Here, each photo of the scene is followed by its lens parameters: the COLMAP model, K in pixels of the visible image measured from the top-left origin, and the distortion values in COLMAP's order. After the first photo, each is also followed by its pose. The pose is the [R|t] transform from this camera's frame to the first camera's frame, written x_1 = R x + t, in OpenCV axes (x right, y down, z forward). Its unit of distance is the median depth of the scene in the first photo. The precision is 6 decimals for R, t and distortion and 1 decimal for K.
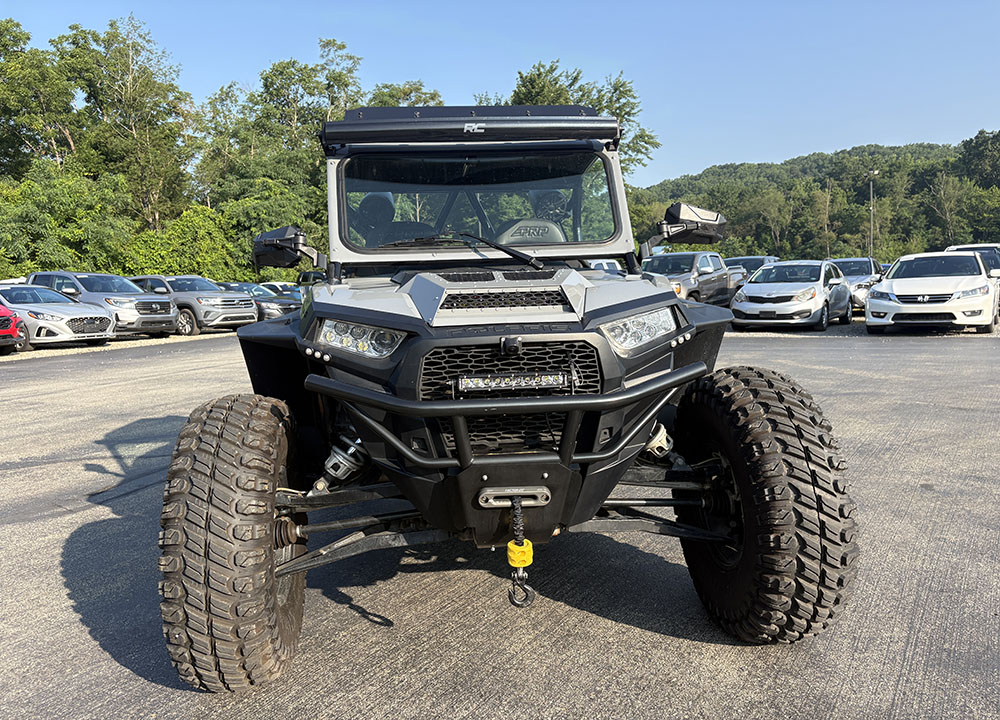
lens RADIAL K [[734.7, 0, 500.0], [0, 734.7, 360.0], [0, 0, 1]] dist [0.111208, -0.130147]
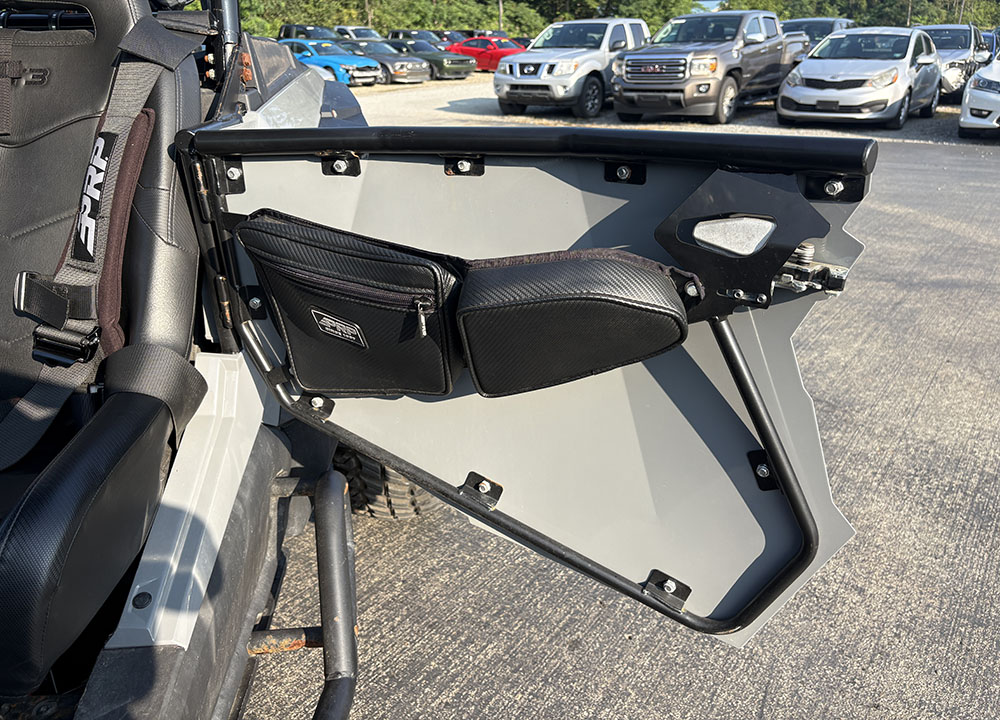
lens RADIAL K [[734.7, 0, 500.0], [0, 734.7, 360.0], [0, 0, 1]] dist [0.111208, -0.130147]
pose [[0.998753, 0.035380, -0.035224, 0.063159], [-0.023471, 0.955460, 0.294187, -0.029442], [0.044063, -0.292994, 0.955098, 0.180319]]
